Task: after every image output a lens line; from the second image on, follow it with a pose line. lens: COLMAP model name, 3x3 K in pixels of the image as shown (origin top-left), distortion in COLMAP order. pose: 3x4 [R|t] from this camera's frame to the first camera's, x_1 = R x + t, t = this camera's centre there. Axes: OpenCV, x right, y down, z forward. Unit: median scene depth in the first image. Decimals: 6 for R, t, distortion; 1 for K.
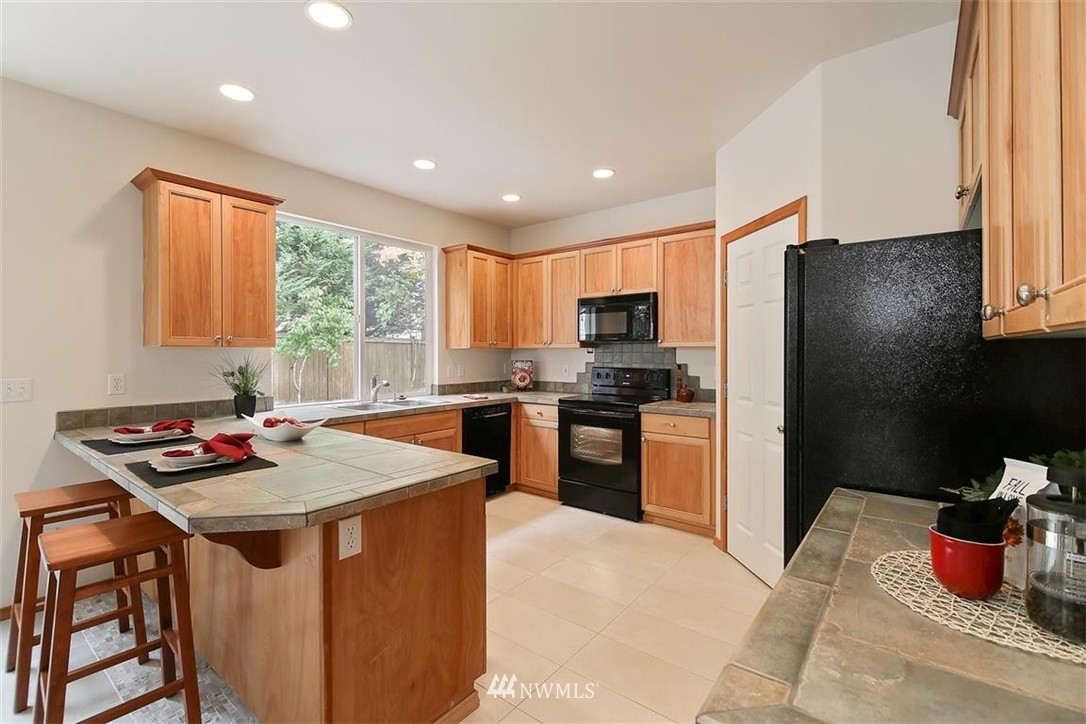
lens RADIAL K [[476.5, 0, 538.8], [0, 476.5, 354.4], [0, 0, 1]] dist [0.009520, -0.000122]
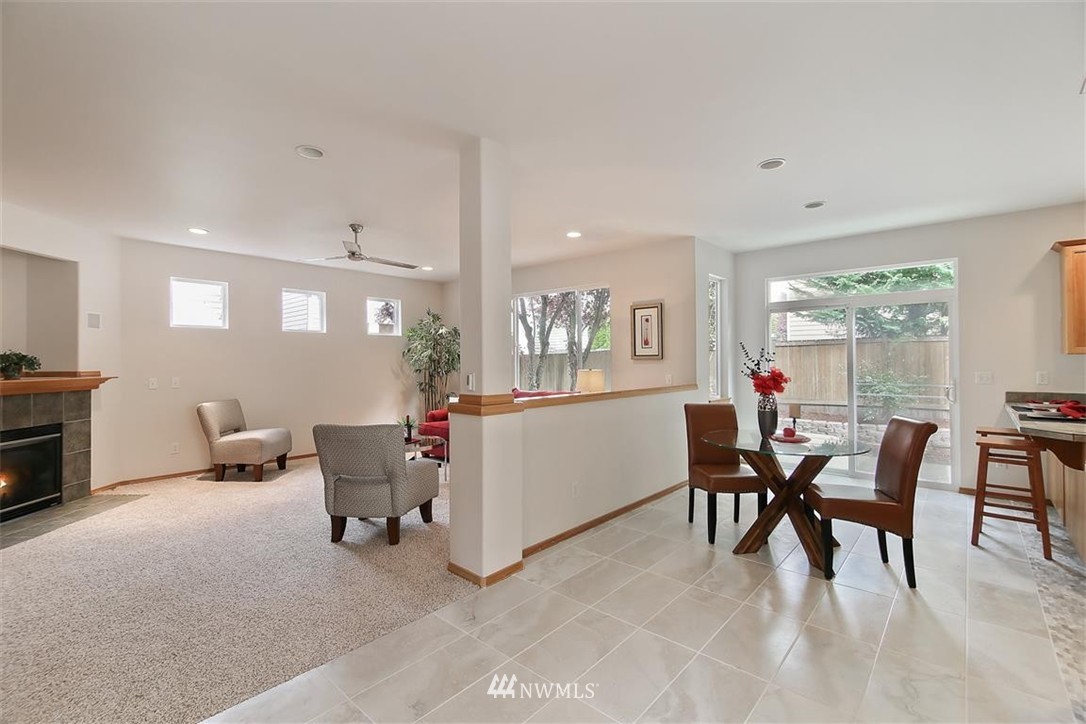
lens RADIAL K [[476.5, 0, 538.8], [0, 476.5, 354.4], [0, 0, 1]] dist [0.009520, -0.000122]
pose [[-0.068138, -0.011050, -0.997615, 0.573050], [0.002118, 0.999935, -0.011221, -0.001589], [0.997674, -0.002877, -0.068110, -0.387562]]
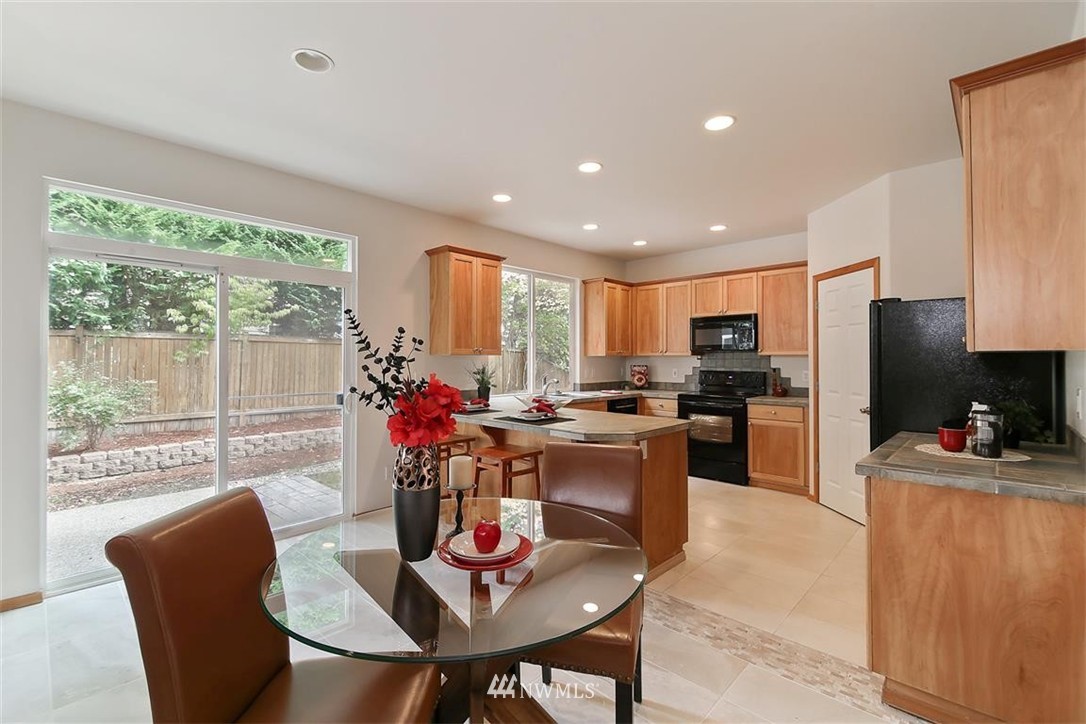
lens RADIAL K [[476.5, 0, 538.8], [0, 476.5, 354.4], [0, 0, 1]] dist [0.009520, -0.000122]
pose [[0.995224, 0.000060, -0.097620, -0.221754], [-0.001458, 0.999897, -0.014252, 0.002442], [0.097609, 0.014326, 0.995122, -0.369507]]
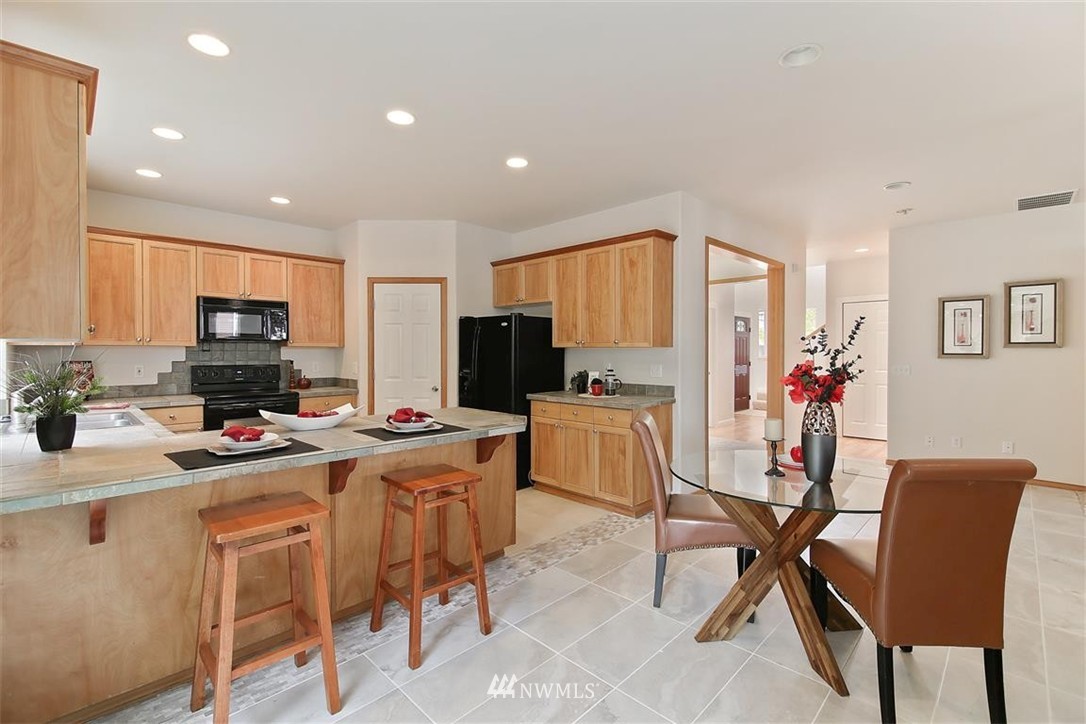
lens RADIAL K [[476.5, 0, 538.8], [0, 476.5, 354.4], [0, 0, 1]] dist [0.009520, -0.000122]
pose [[0.117155, -0.006771, 0.993091, -0.894114], [0.004243, 0.999971, 0.006317, 0.000089], [-0.993105, 0.003474, 0.117181, 0.204210]]
